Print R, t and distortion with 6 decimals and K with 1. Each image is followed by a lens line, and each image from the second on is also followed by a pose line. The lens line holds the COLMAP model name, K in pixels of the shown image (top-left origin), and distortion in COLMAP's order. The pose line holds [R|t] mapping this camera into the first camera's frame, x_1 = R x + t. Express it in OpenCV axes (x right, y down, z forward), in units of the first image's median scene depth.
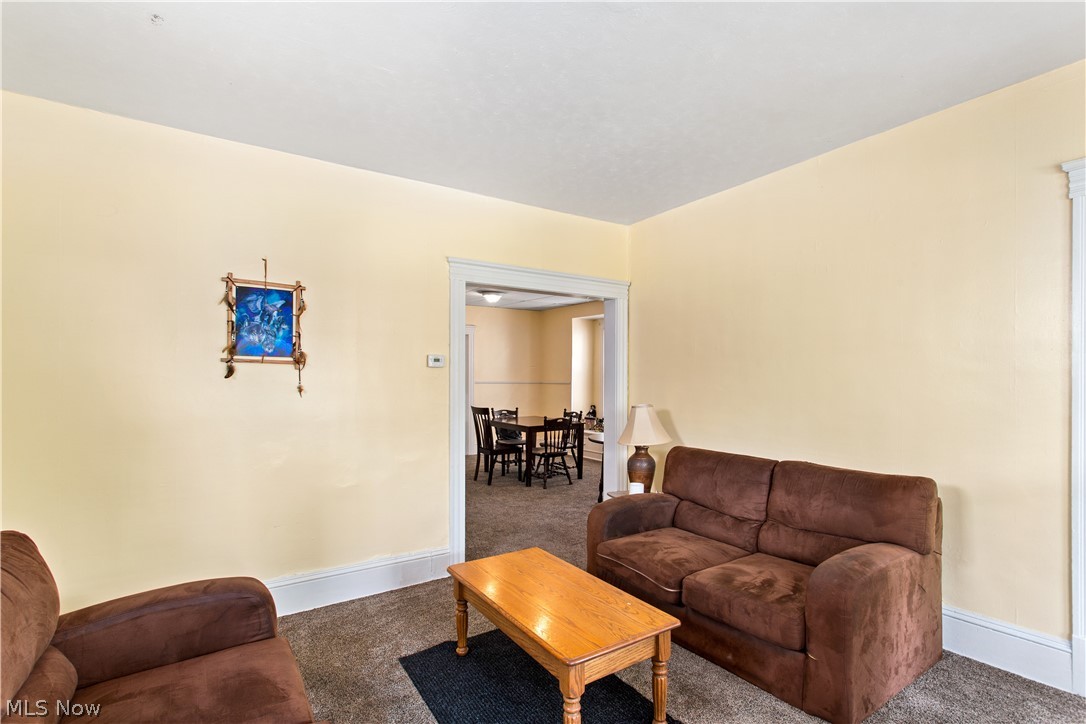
lens RADIAL K [[523.8, 0, 540.0], [0, 523.8, 370.5], [0, 0, 1]] dist [-0.003505, -0.001116]
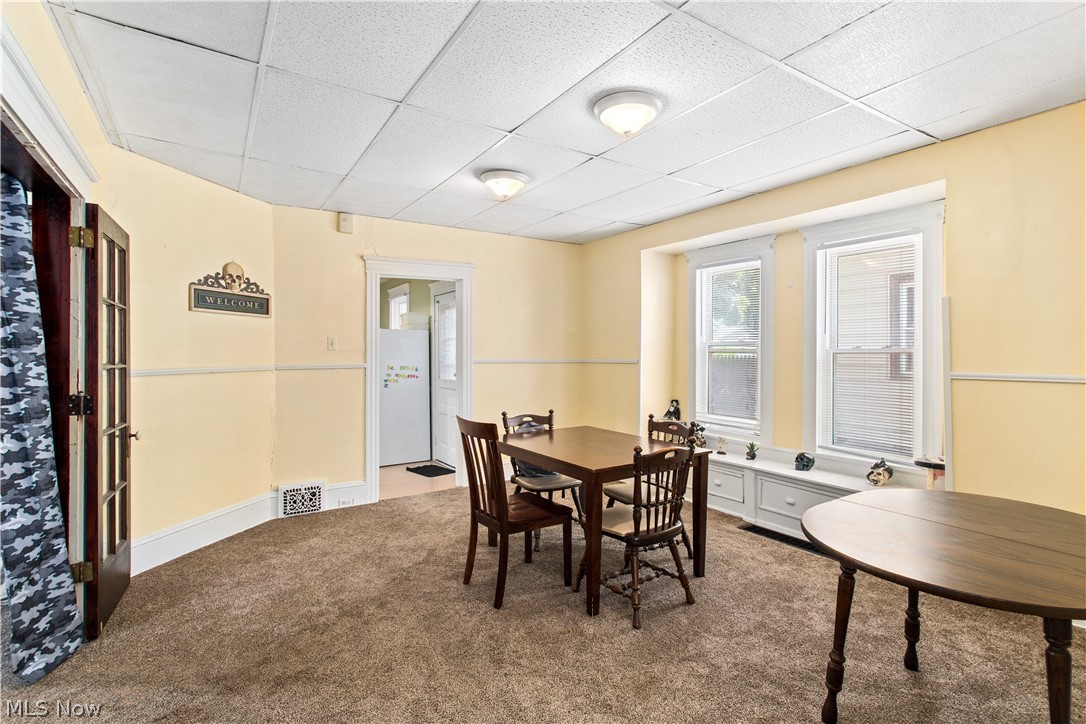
lens RADIAL K [[523.8, 0, 546.1], [0, 523.8, 355.7], [0, 0, 1]] dist [-0.003505, -0.001116]
pose [[0.999972, -0.002106, -0.007219, -0.048505], [0.002199, 0.999915, 0.012852, 0.011244], [0.007191, -0.012868, 0.999891, 0.513944]]
